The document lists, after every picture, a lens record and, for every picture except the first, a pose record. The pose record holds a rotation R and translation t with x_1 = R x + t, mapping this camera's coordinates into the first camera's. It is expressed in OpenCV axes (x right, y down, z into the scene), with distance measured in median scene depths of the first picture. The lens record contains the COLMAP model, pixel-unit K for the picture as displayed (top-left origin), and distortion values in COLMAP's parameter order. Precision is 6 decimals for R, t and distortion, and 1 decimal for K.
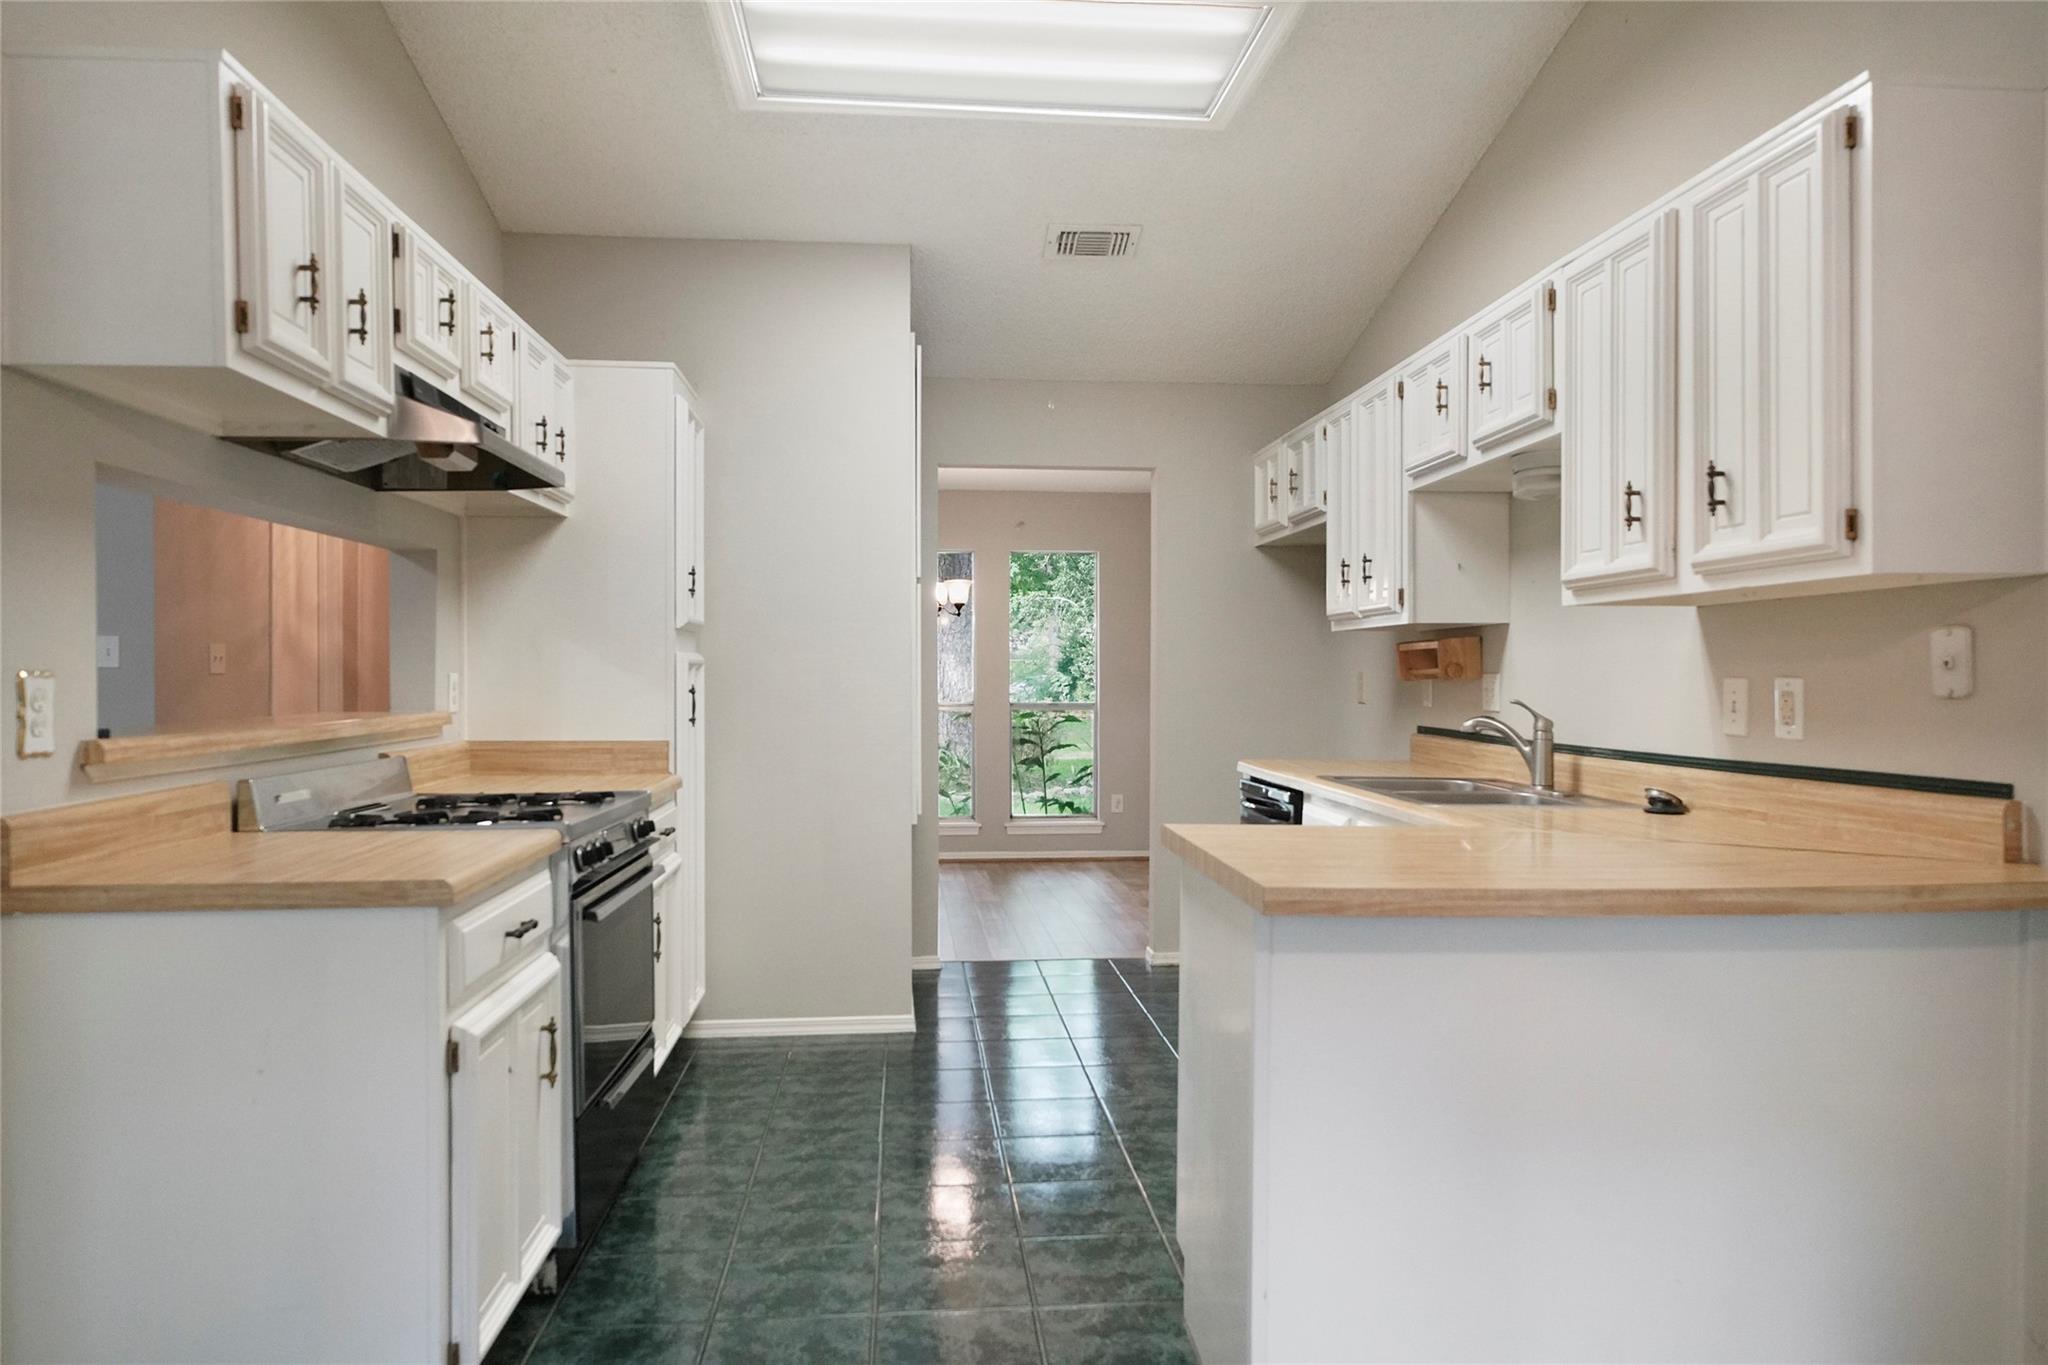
lens RADIAL K [[1330.1, 0, 1037.2], [0, 1330.1, 682.8], [0, 0, 1]] dist [-0.004891, 0.000275]
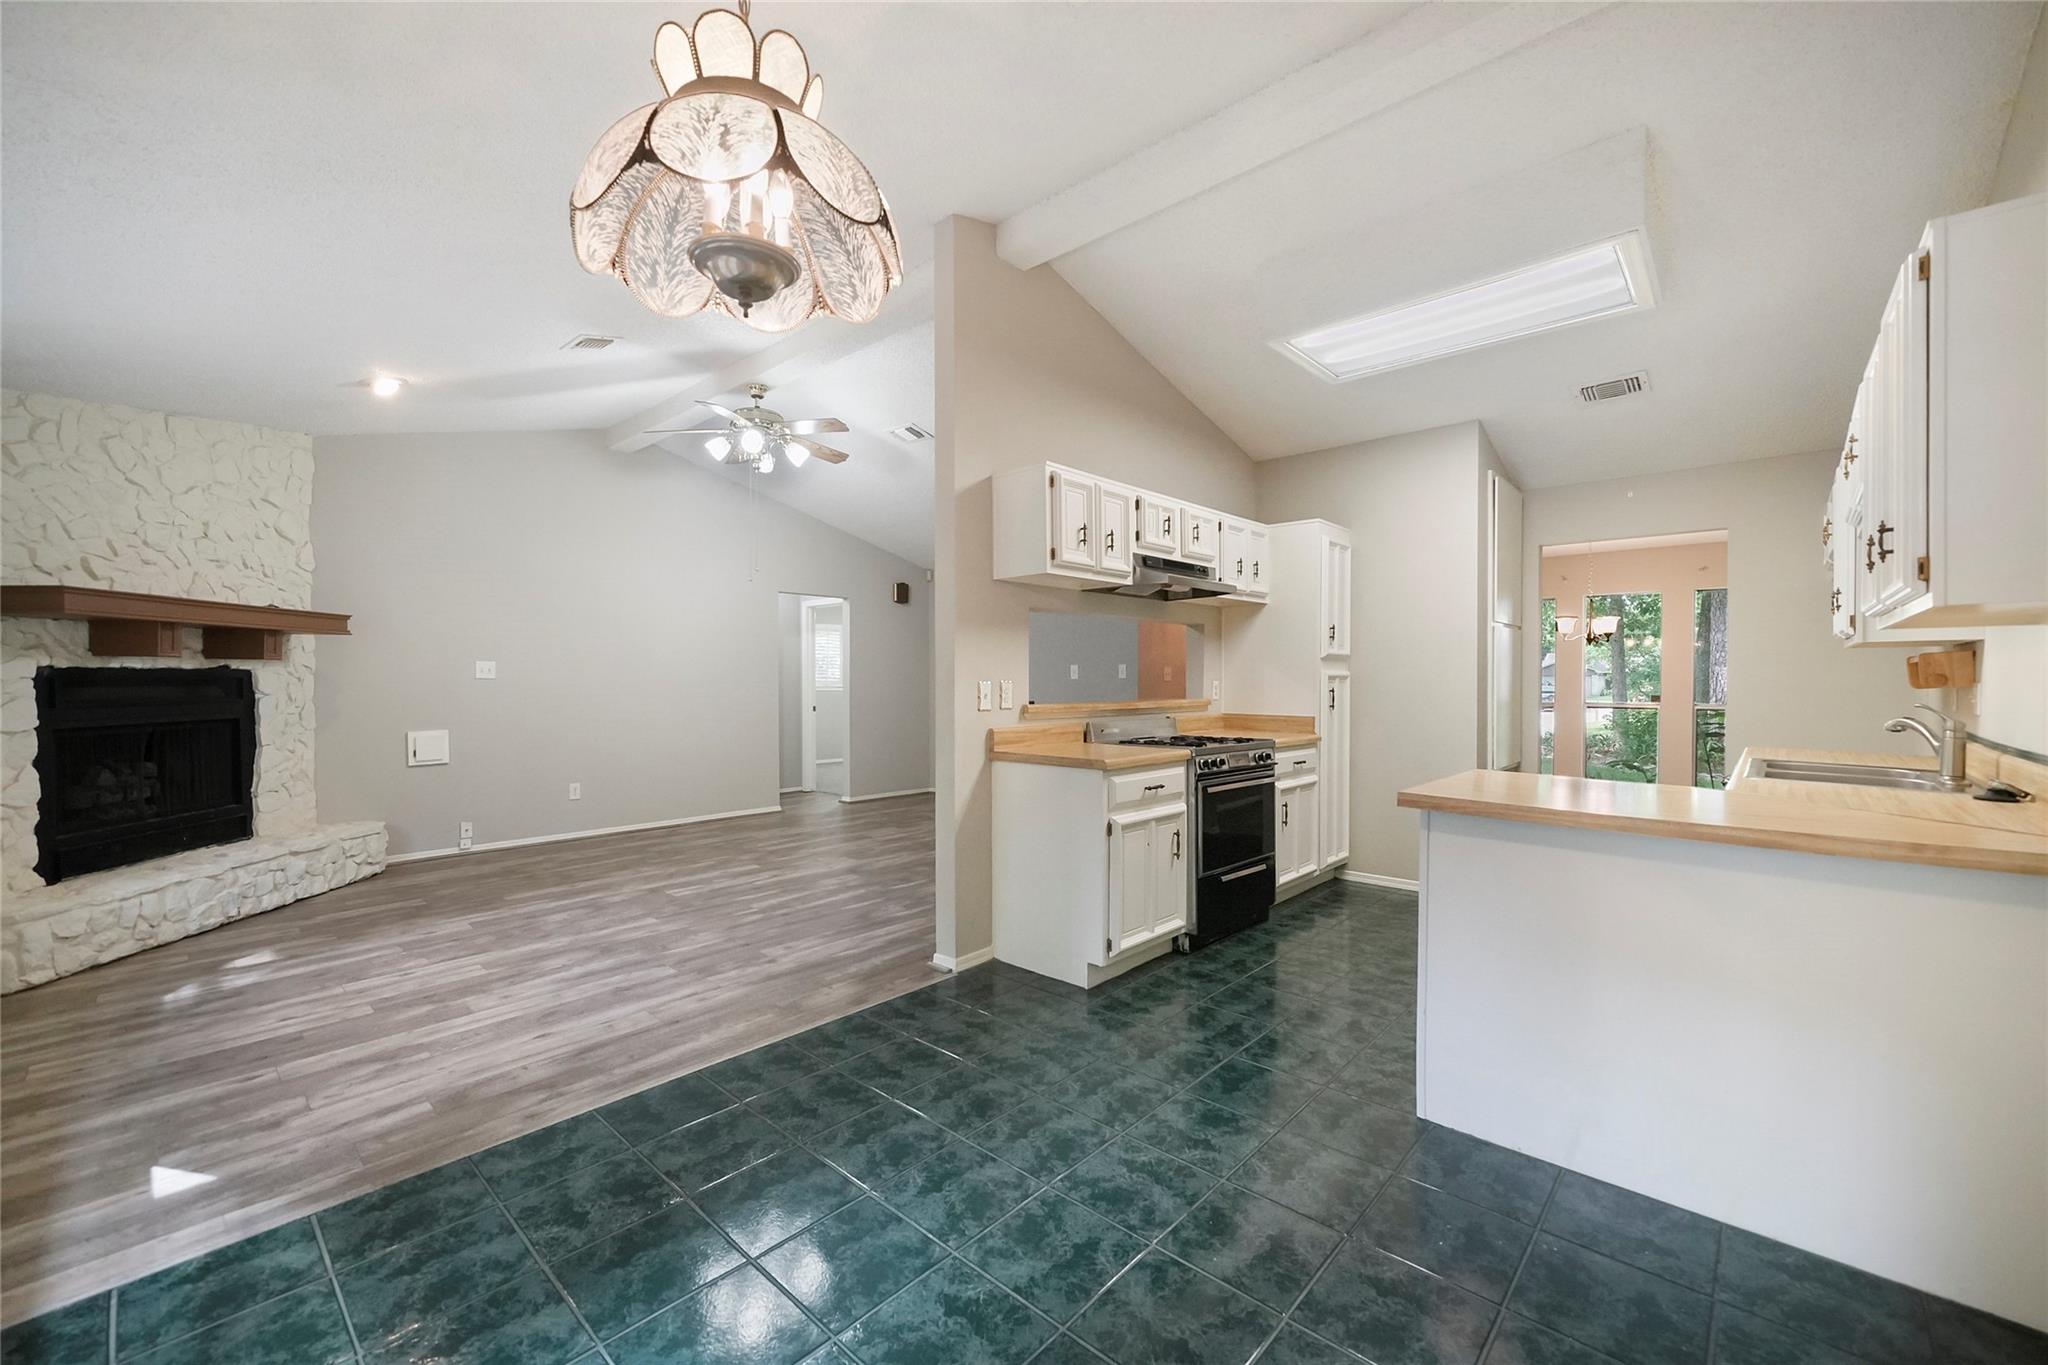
lens RADIAL K [[871.0, 0, 1056.8], [0, 871.0, 677.8], [0, 0, 1]] dist [-0.008573, 0.005611]
pose [[0.676043, -0.001799, -0.736860, 0.437385], [-0.004692, 0.999966, -0.006747, -0.001522], [0.736848, 0.008019, 0.676011, -0.133066]]
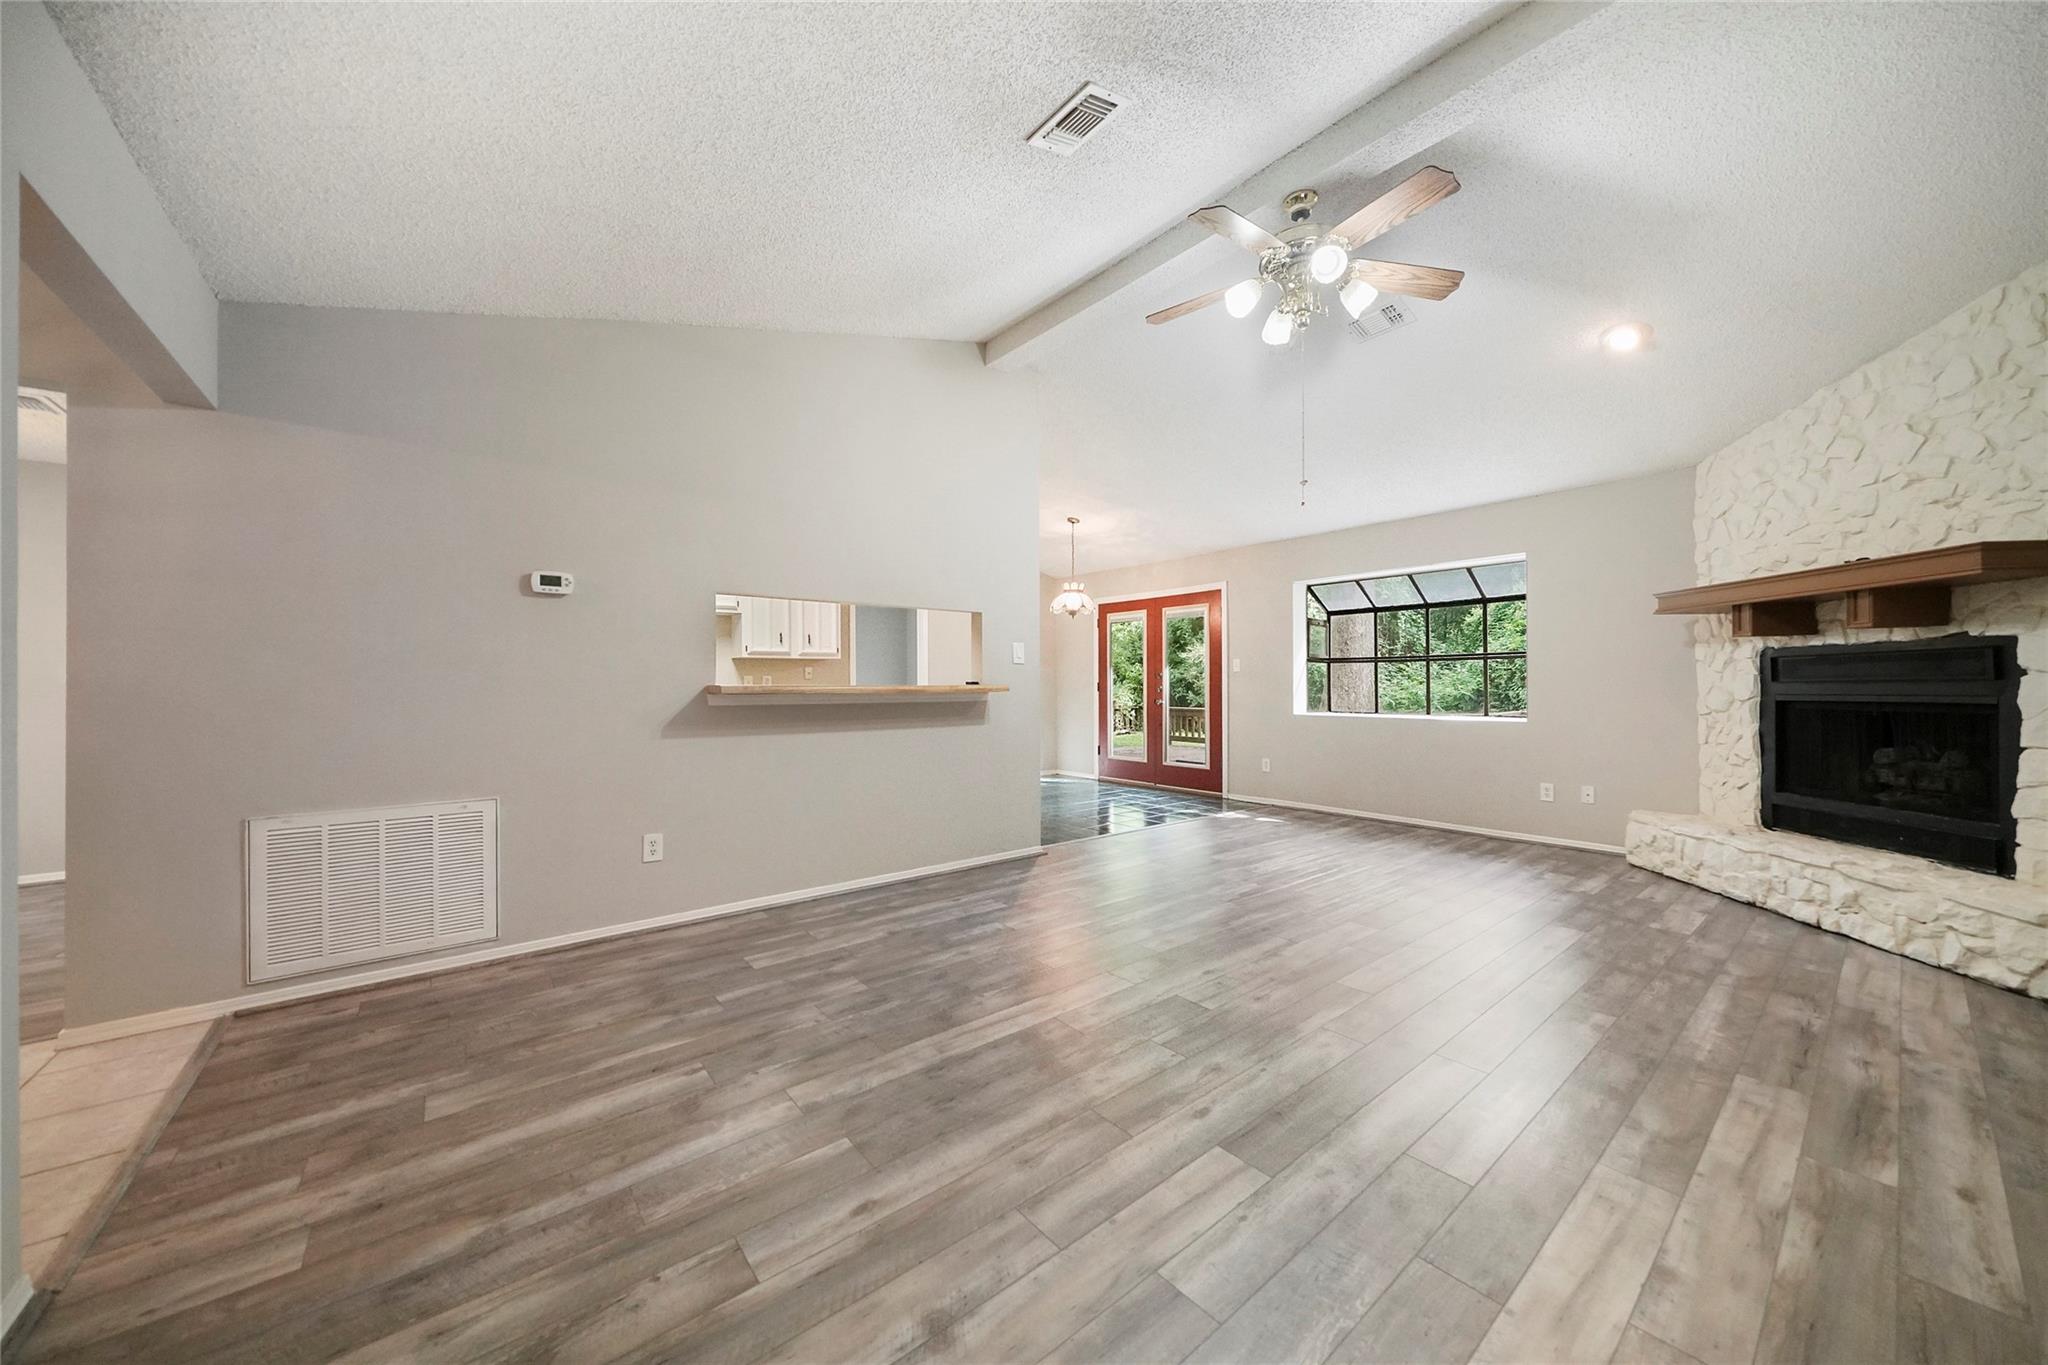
lens RADIAL K [[709.1, 0, 1021.3], [0, 709.1, 685.6], [0, 0, 1]] dist [-0.005825, -0.000479]
pose [[-0.540802, -0.000073, 0.841150, -1.584918], [0.011117, 0.999912, 0.007234, 0.019730], [-0.841076, 0.013263, -0.540754, 1.254599]]
